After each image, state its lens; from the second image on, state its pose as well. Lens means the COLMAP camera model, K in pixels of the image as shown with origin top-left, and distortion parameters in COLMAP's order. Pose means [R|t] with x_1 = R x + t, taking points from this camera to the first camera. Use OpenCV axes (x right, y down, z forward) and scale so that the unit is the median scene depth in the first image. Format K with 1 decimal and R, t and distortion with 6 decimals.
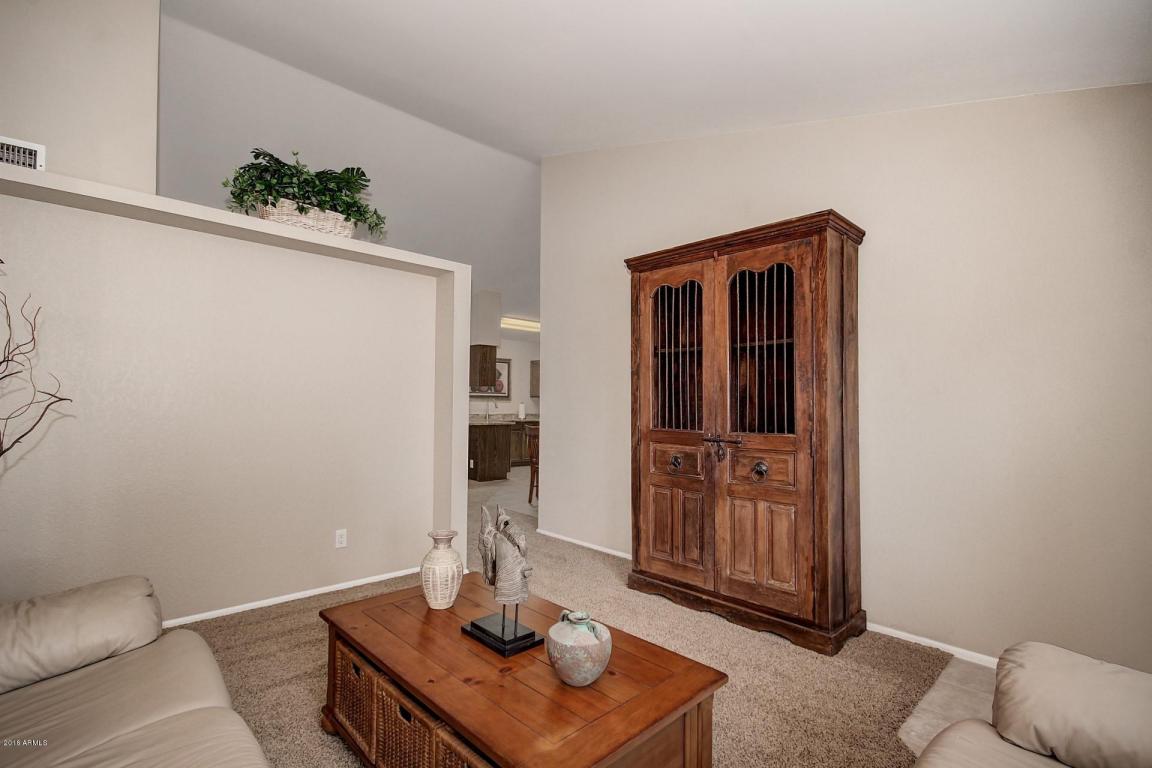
lens RADIAL K [[552.0, 0, 581.1], [0, 552.0, 386.9], [0, 0, 1]] dist [0.010471, -0.002068]
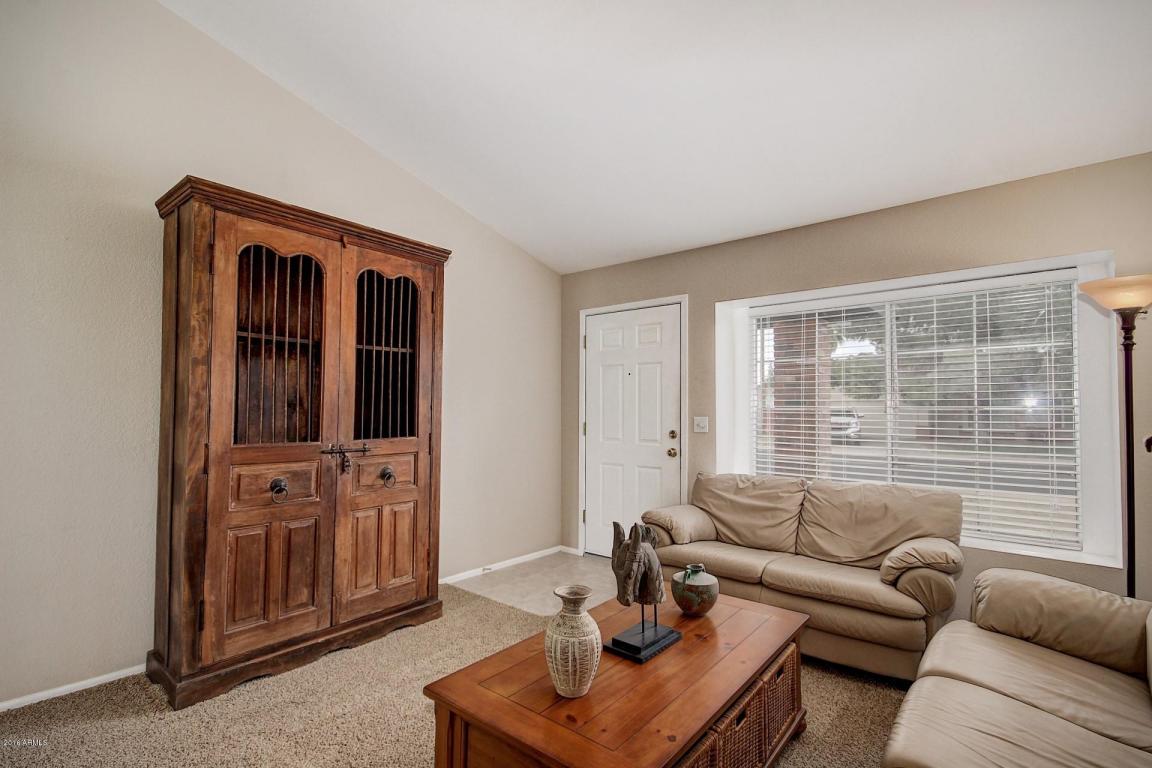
lens RADIAL K [[552.0, 0, 571.2], [0, 552.0, 389.8], [0, 0, 1]] dist [0.010471, -0.002068]
pose [[-0.128737, 0.029415, 0.991242, -0.685242], [-0.030979, 0.998953, -0.033667, 0.018073], [-0.991195, -0.035042, -0.127691, 0.760913]]
